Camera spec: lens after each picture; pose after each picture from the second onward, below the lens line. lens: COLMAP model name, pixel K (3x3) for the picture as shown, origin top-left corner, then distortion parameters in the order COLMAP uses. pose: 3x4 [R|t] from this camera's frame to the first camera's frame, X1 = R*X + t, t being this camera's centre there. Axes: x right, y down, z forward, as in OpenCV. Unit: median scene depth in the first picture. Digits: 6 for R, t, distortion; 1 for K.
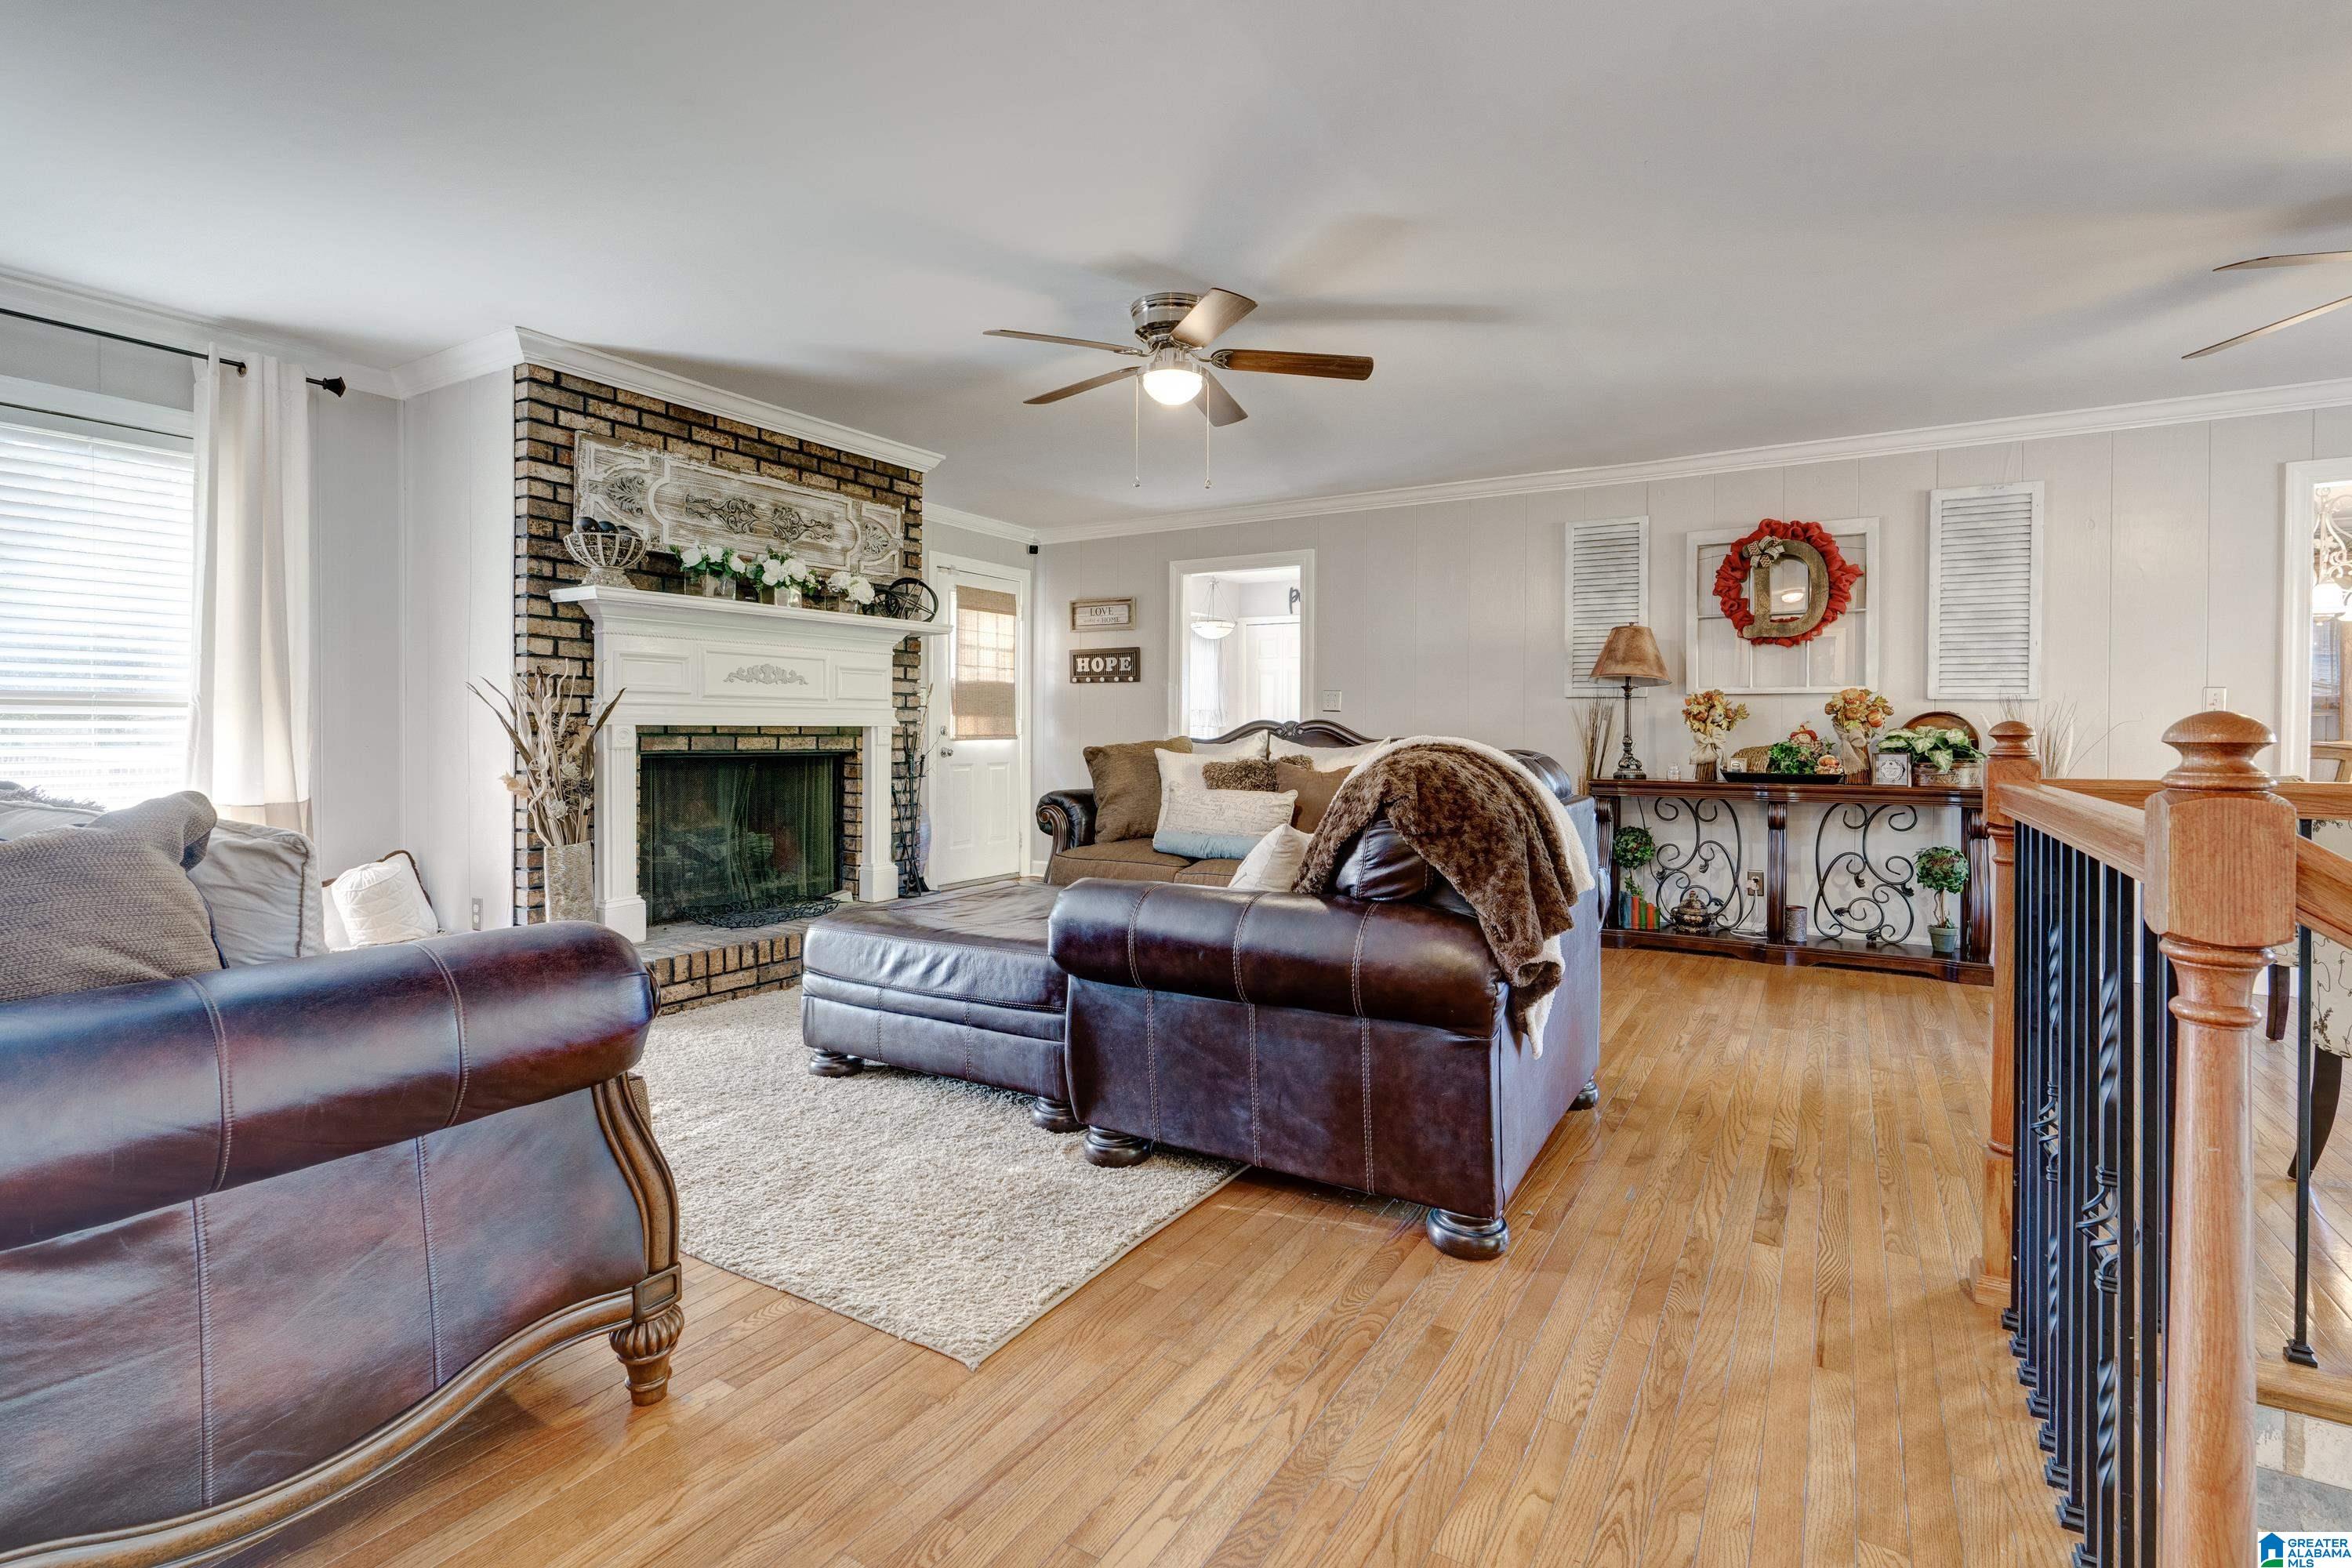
lens RADIAL K [[1084.0, 0, 1172.8], [0, 1084.0, 746.0], [0, 0, 1]] dist [-0.003870, -0.000145]
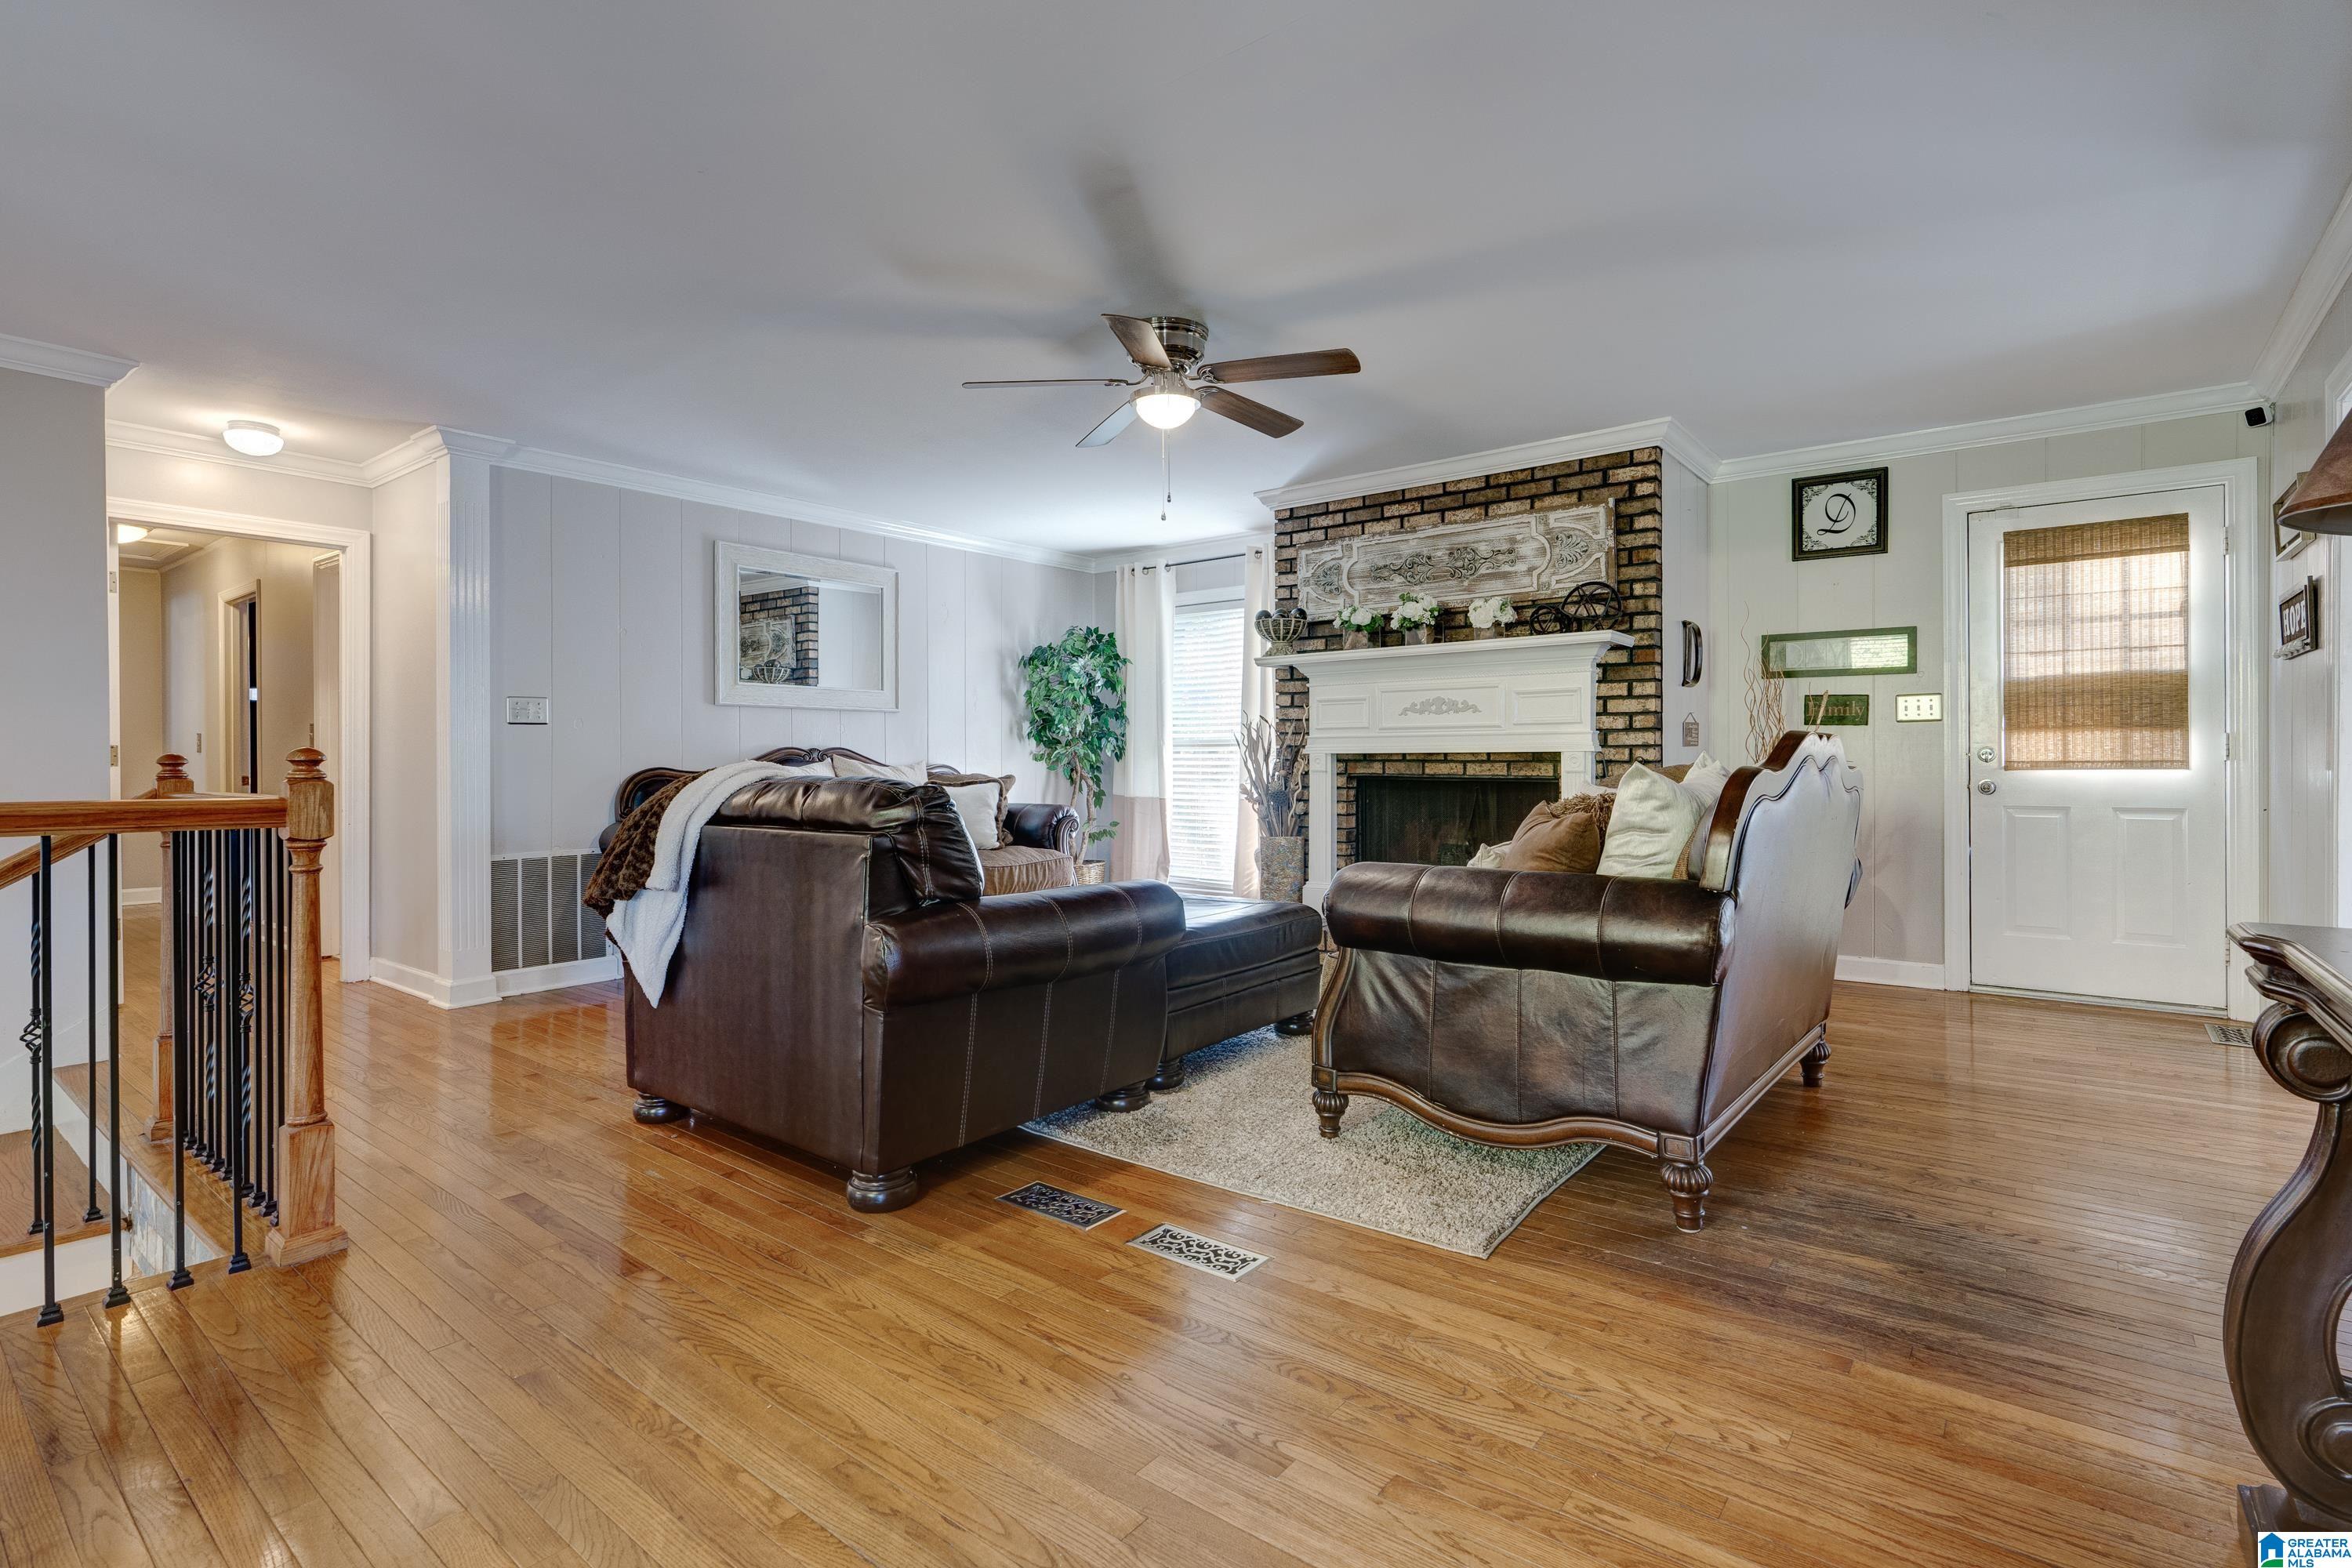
lens RADIAL K [[1114.8, 0, 1171.4], [0, 1114.8, 757.7], [0, 0, 1]] dist [0.000031, 0.000010]
pose [[-0.112610, -0.003158, -0.993634, 0.789824], [-0.010078, 0.999947, -0.002036, -0.008770], [0.993588, 0.009785, -0.112635, 0.870859]]
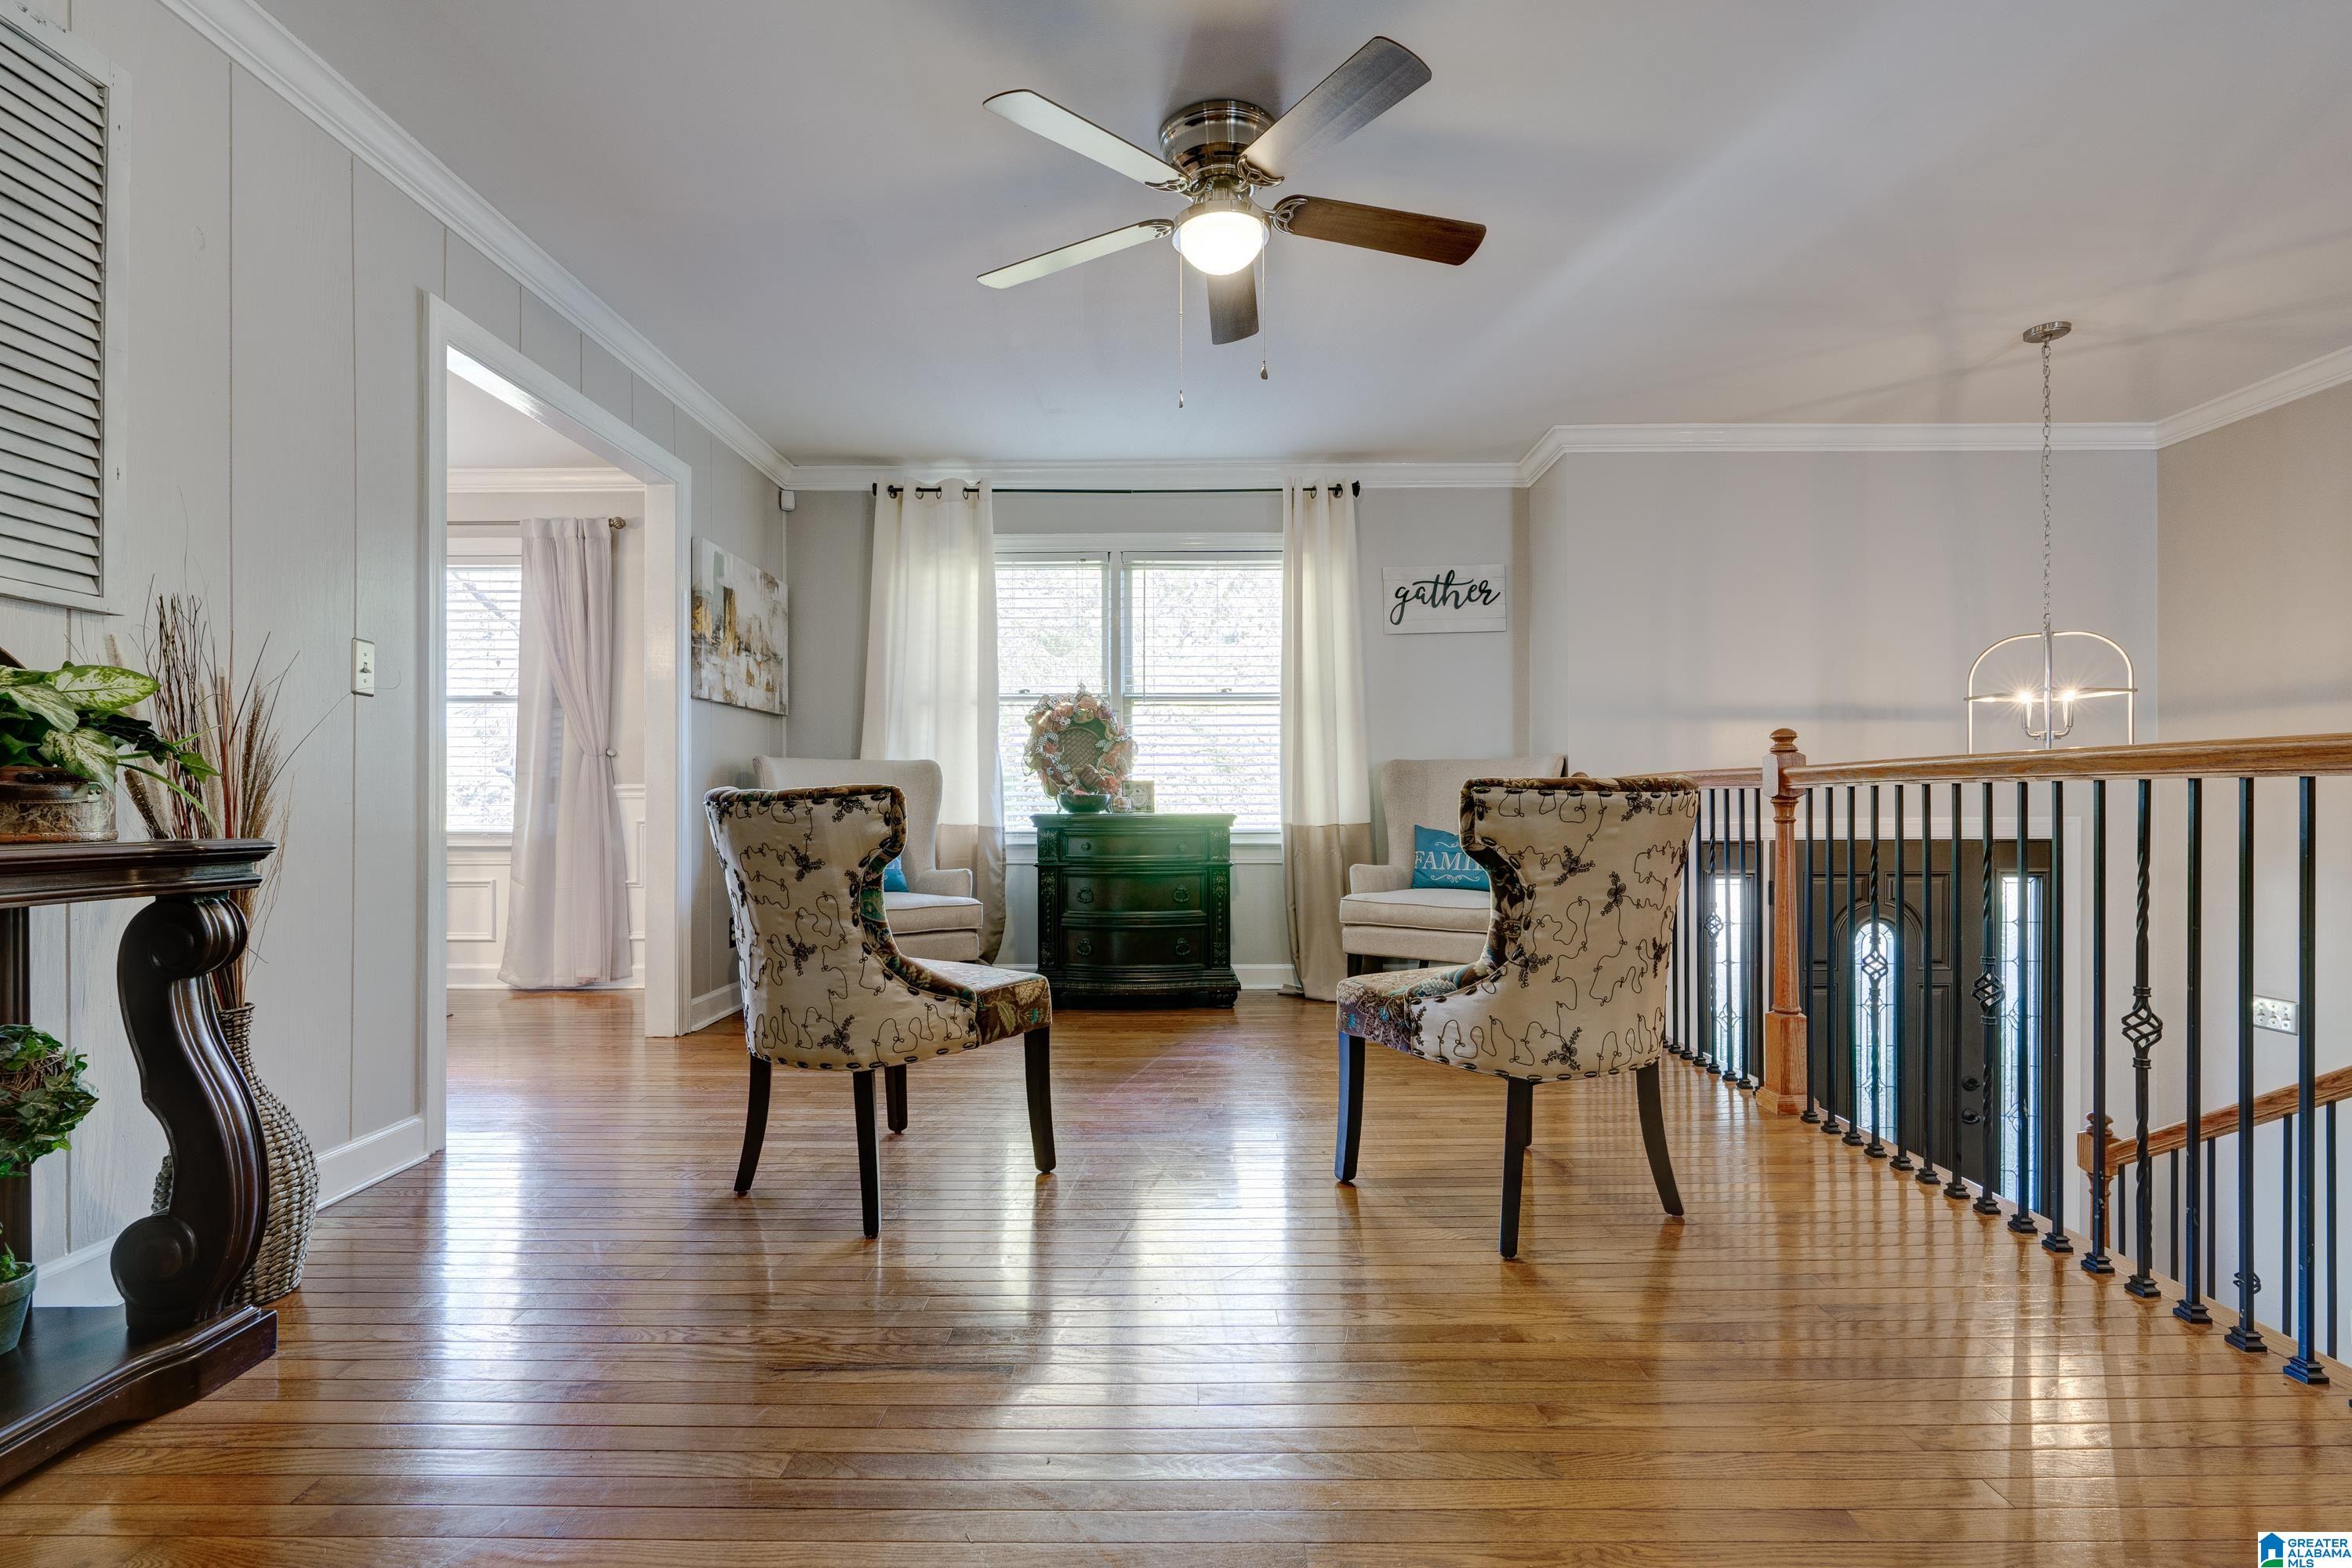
lens RADIAL K [[1069.3, 0, 1175.1], [0, 1069.3, 805.6], [0, 0, 1]] dist [-0.000428, 0.000194]
pose [[-0.534678, -0.001426, 0.845055, 0.254695], [0.015043, 0.999824, 0.011205, 0.027110], [-0.844922, 0.018703, -0.534562, 0.860278]]
